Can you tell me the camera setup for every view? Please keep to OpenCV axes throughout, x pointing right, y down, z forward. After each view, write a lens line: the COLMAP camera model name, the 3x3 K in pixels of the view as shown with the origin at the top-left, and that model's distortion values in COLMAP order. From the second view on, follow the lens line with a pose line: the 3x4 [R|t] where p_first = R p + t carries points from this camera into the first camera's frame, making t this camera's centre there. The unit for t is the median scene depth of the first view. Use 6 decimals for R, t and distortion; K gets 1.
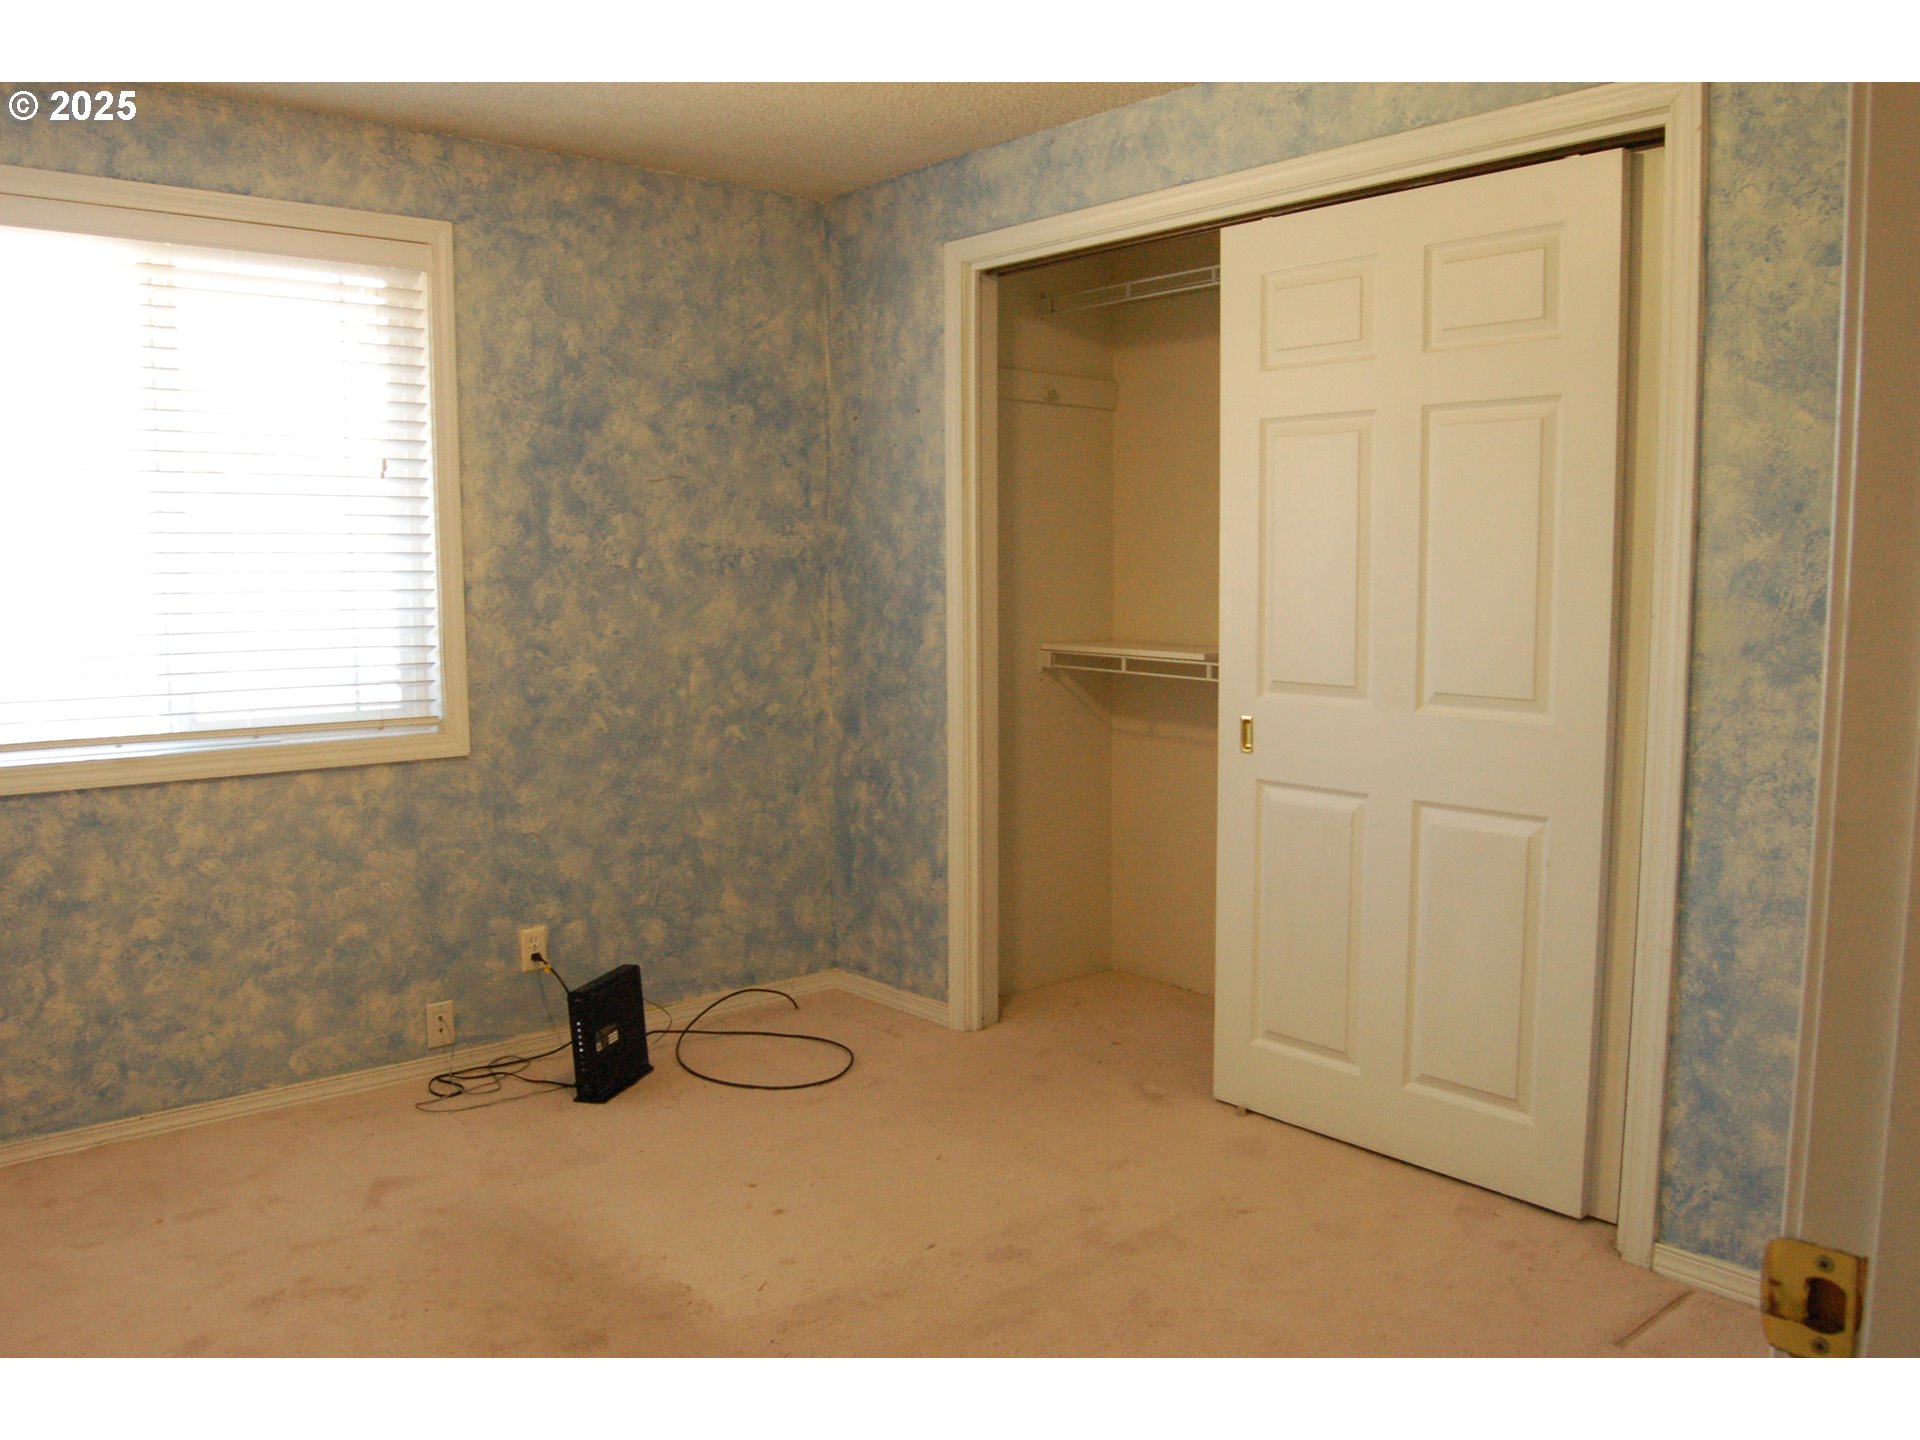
lens RADIAL K [[1528.3, 0, 961.4], [0, 1528.3, 715.5], [0, 0, 1]] dist [-0.079122, 0.022609]
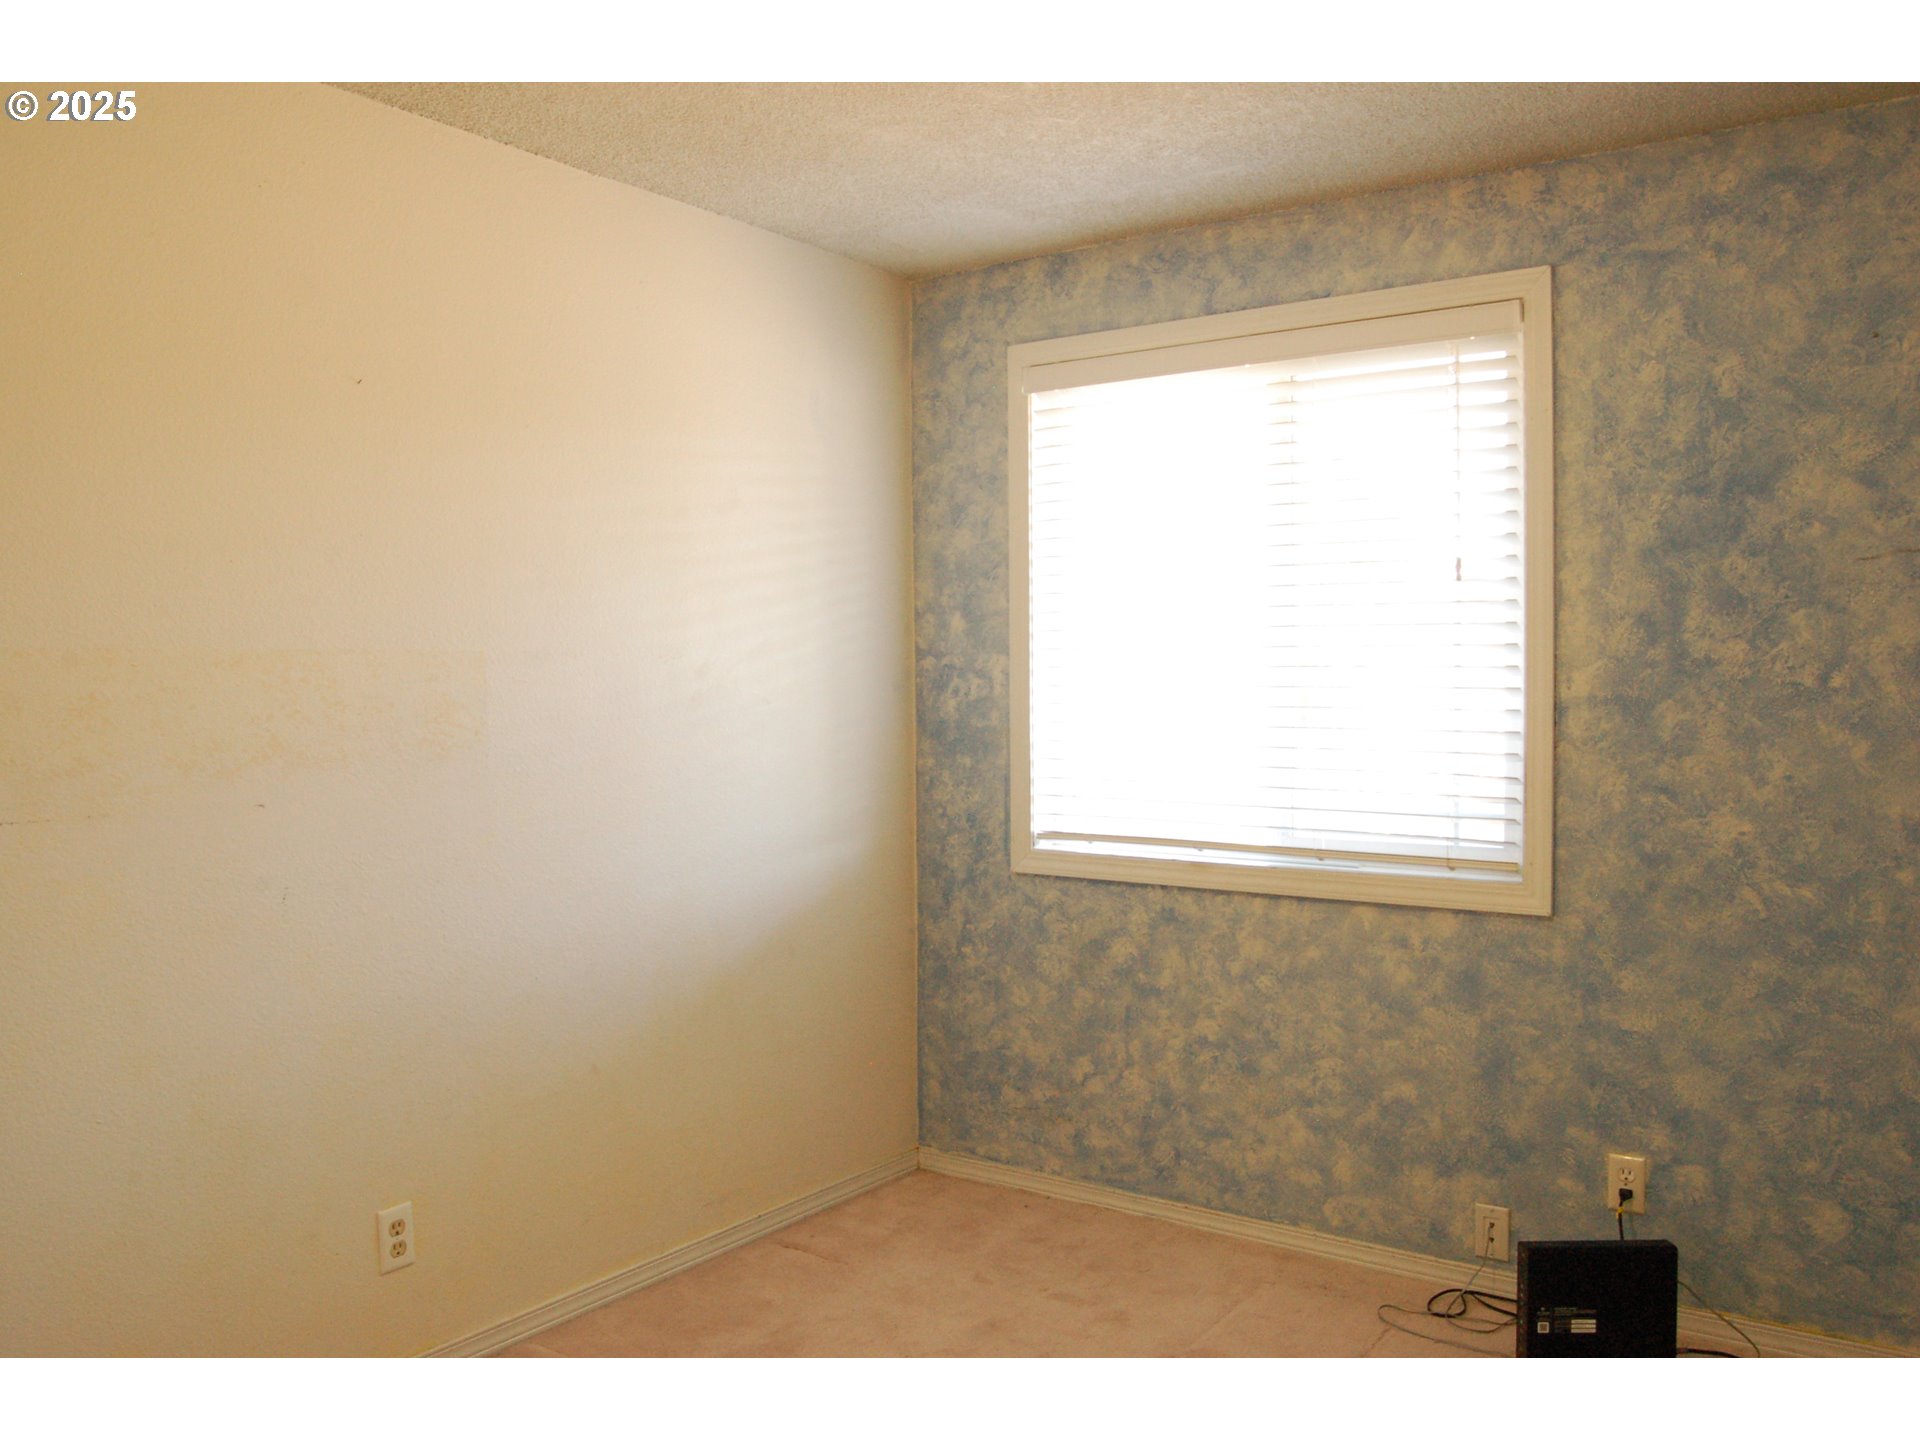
lens RADIAL K [[1528.3, 0, 961.7], [0, 1528.3, 734.6], [0, 0, 1]] dist [-0.079122, 0.022609]
pose [[0.233711, 0.036294, -0.971628, 0.381203], [-0.093734, 0.995490, 0.014639, -0.052833], [0.967777, 0.087653, 0.236059, 0.502973]]
